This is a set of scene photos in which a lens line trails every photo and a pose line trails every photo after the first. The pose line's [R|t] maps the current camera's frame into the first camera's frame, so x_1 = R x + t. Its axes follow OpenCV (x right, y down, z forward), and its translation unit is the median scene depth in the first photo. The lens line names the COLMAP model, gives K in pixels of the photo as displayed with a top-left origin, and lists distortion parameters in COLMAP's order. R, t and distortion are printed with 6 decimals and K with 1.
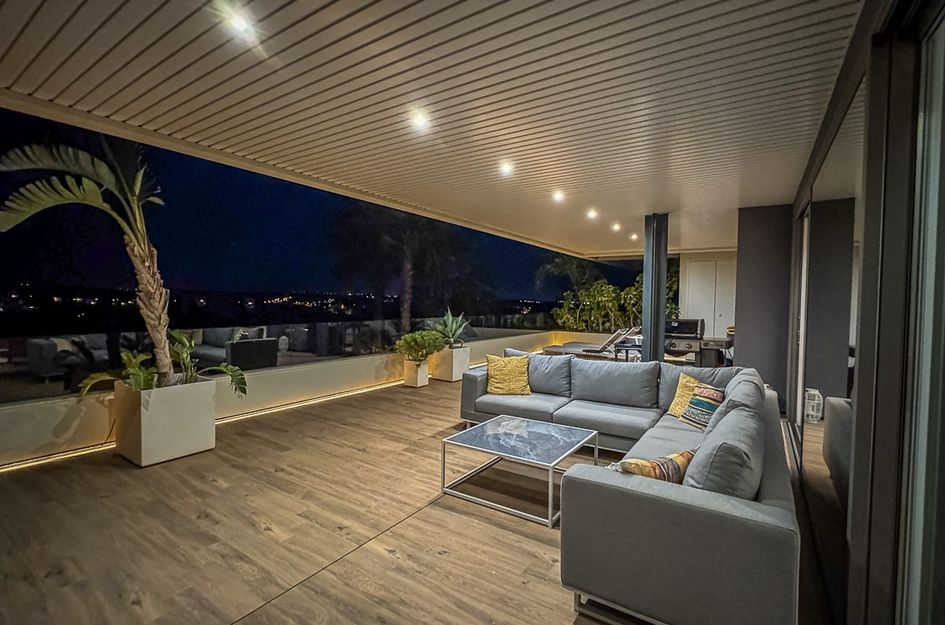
lens RADIAL K [[424.1, 0, 472.5], [0, 424.1, 312.5], [0, 0, 1]] dist [0.001201, 0.000025]
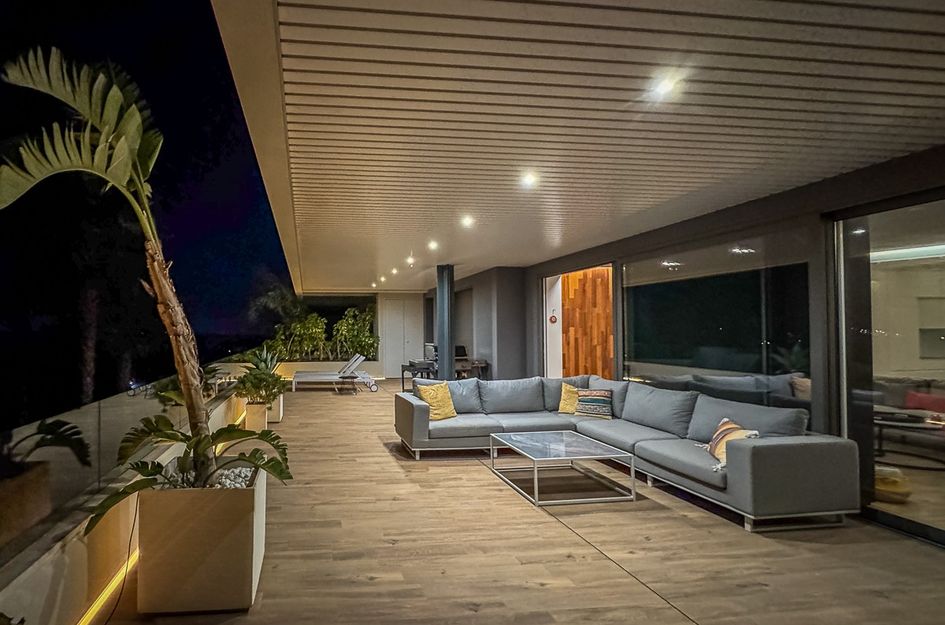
lens RADIAL K [[367.0, 0, 472.1], [0, 367.0, 323.6], [0, 0, 1]] dist [-0.000543, 0.000000]
pose [[0.776277, 0.000336, 0.630391, -0.775939], [0.032861, 0.998619, -0.040997, -0.027238], [-0.629534, 0.052540, 0.775194, 0.304091]]
